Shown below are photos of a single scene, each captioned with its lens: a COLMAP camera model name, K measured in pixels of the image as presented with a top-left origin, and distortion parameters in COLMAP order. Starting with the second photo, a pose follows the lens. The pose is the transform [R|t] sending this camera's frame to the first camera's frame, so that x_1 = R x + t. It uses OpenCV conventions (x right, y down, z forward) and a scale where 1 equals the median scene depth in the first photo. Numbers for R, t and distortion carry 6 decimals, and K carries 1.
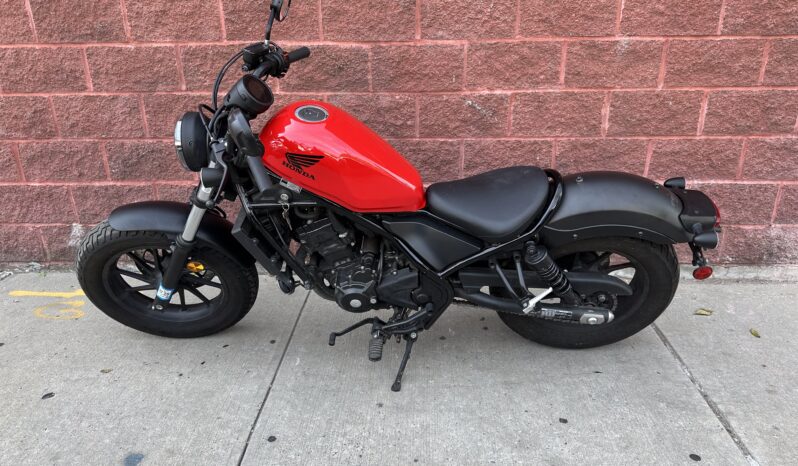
lens RADIAL K [[565.6, 0, 402.3], [0, 565.6, 230.8], [0, 0, 1]] dist [0.024626, -0.034002]
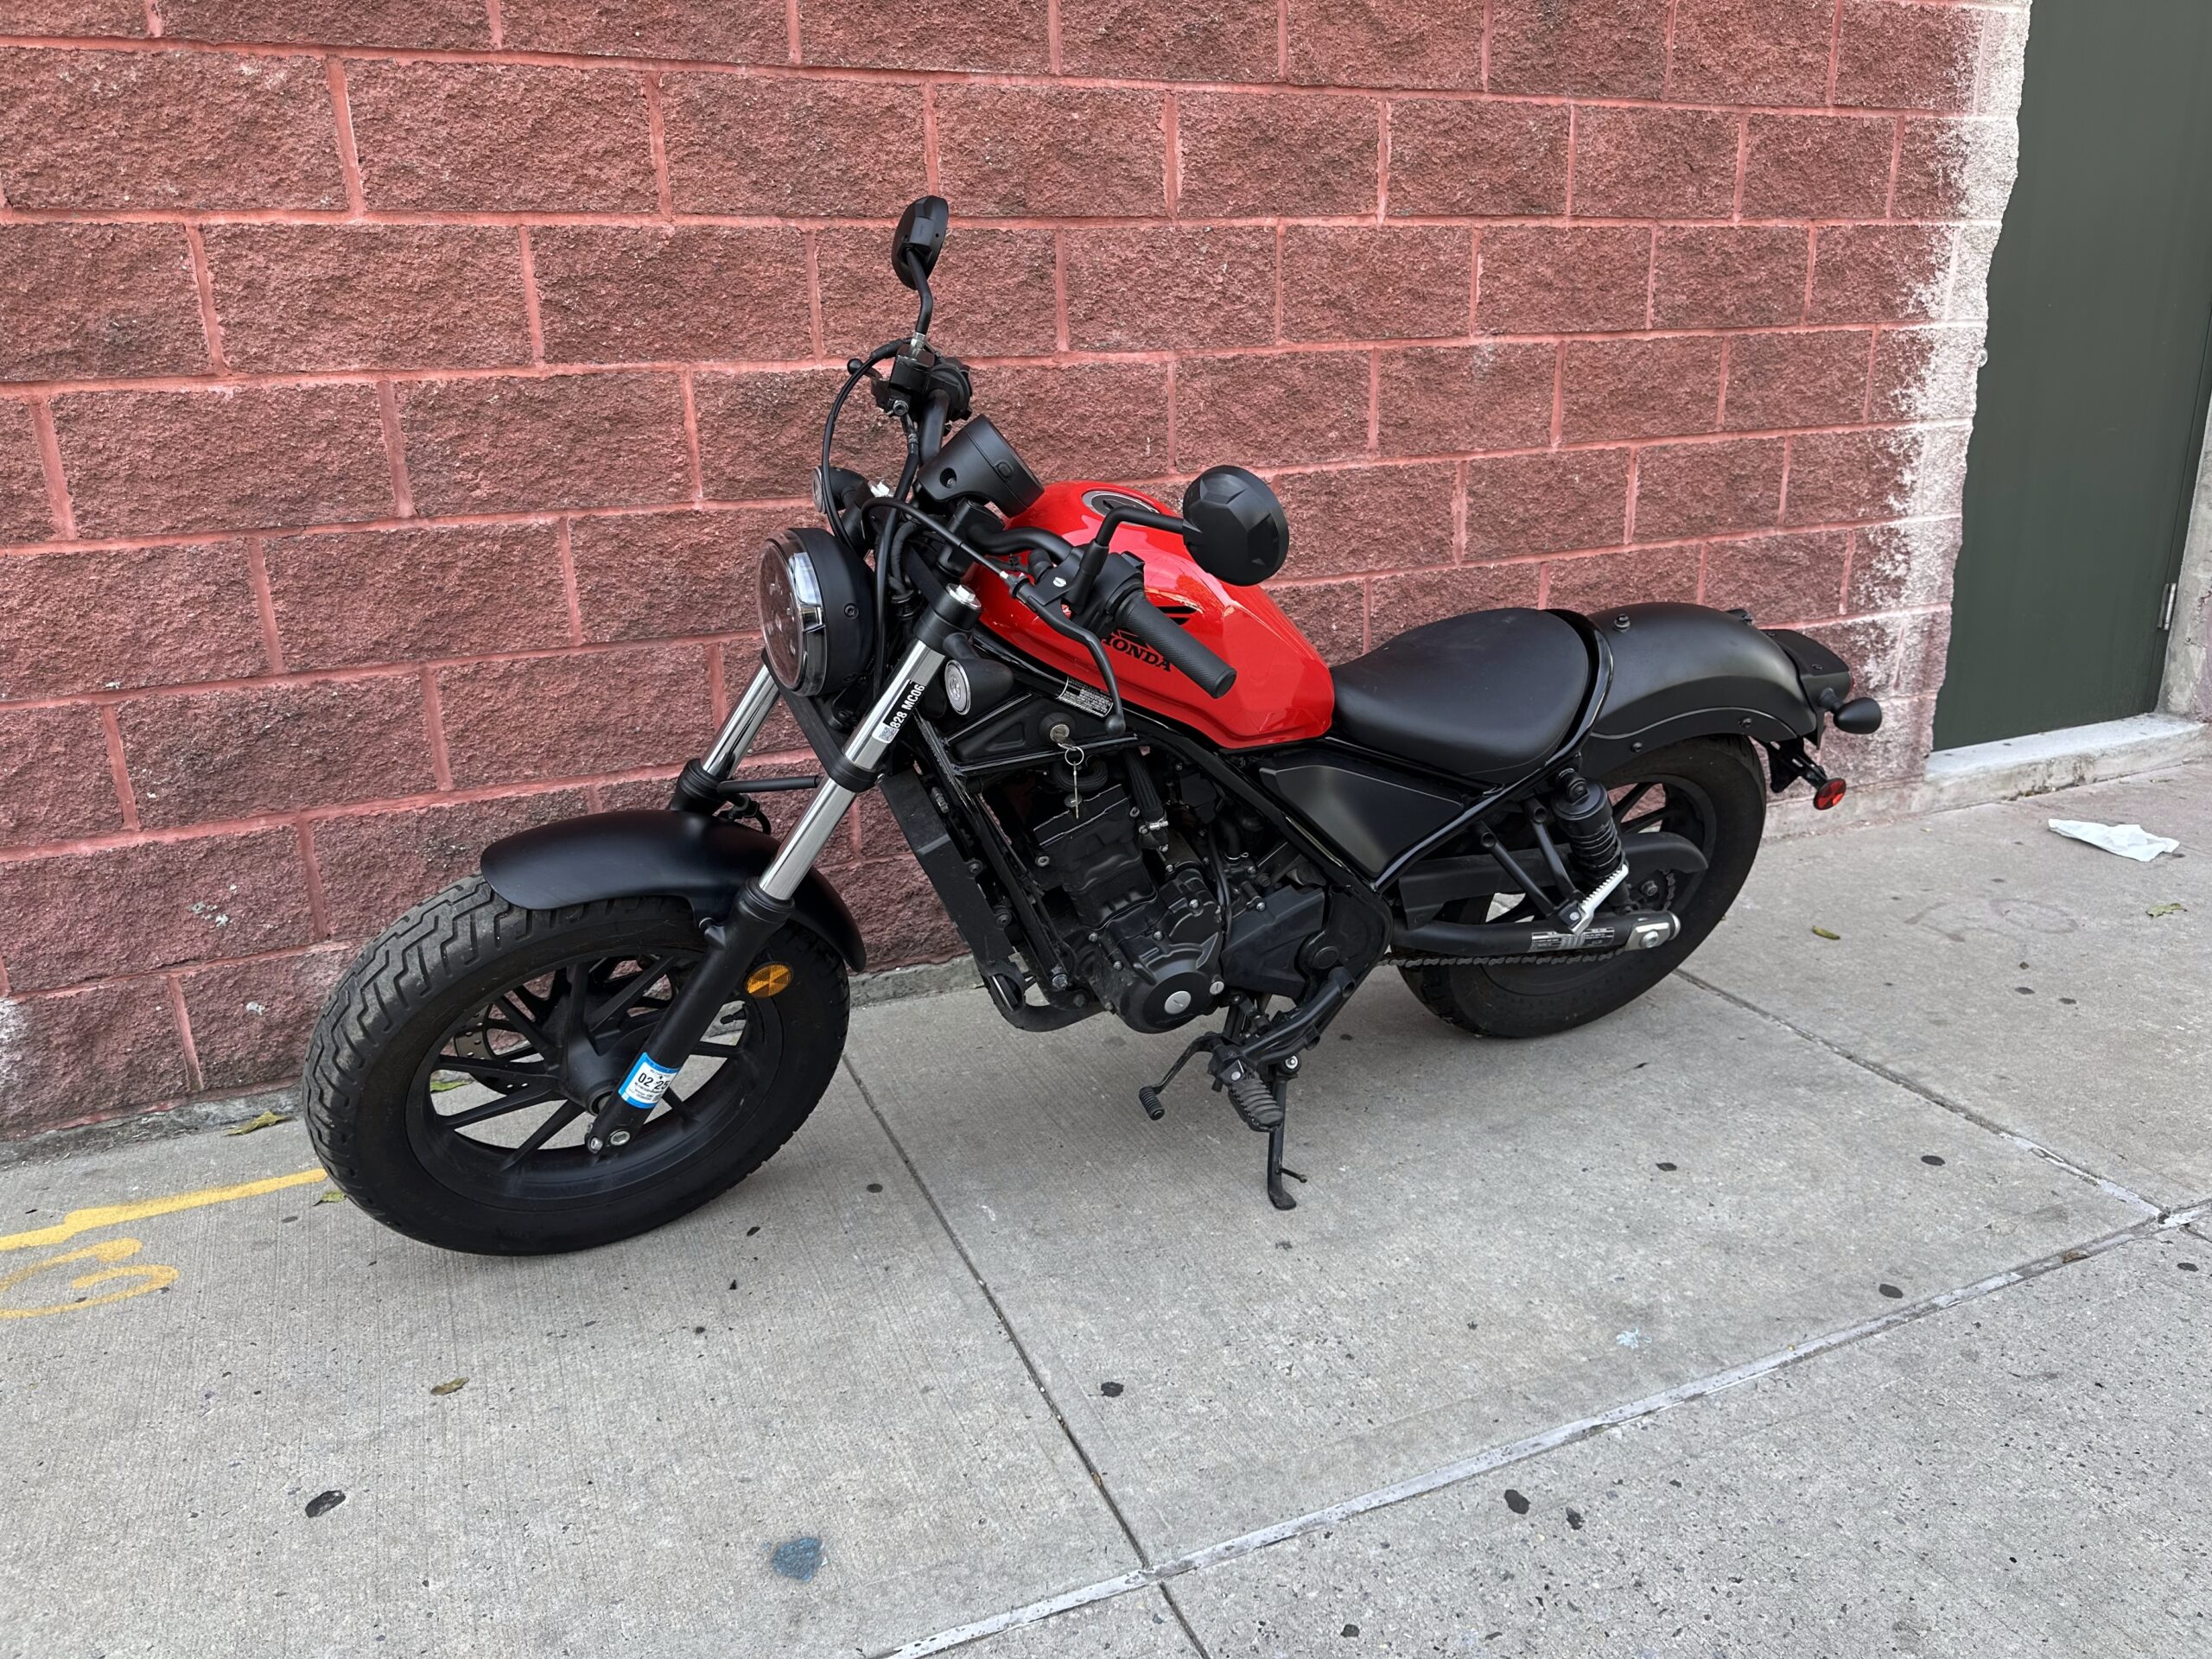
lens RADIAL K [[1571.6, 0, 1121.3], [0, 1571.6, 820.9], [0, 0, 1]] dist [0.020367, -0.027590]
pose [[0.895770, -0.142183, 0.421165, -0.439058], [0.173193, 0.984226, -0.036093, 0.030828], [-0.409390, 0.105273, 0.906266, 0.025501]]
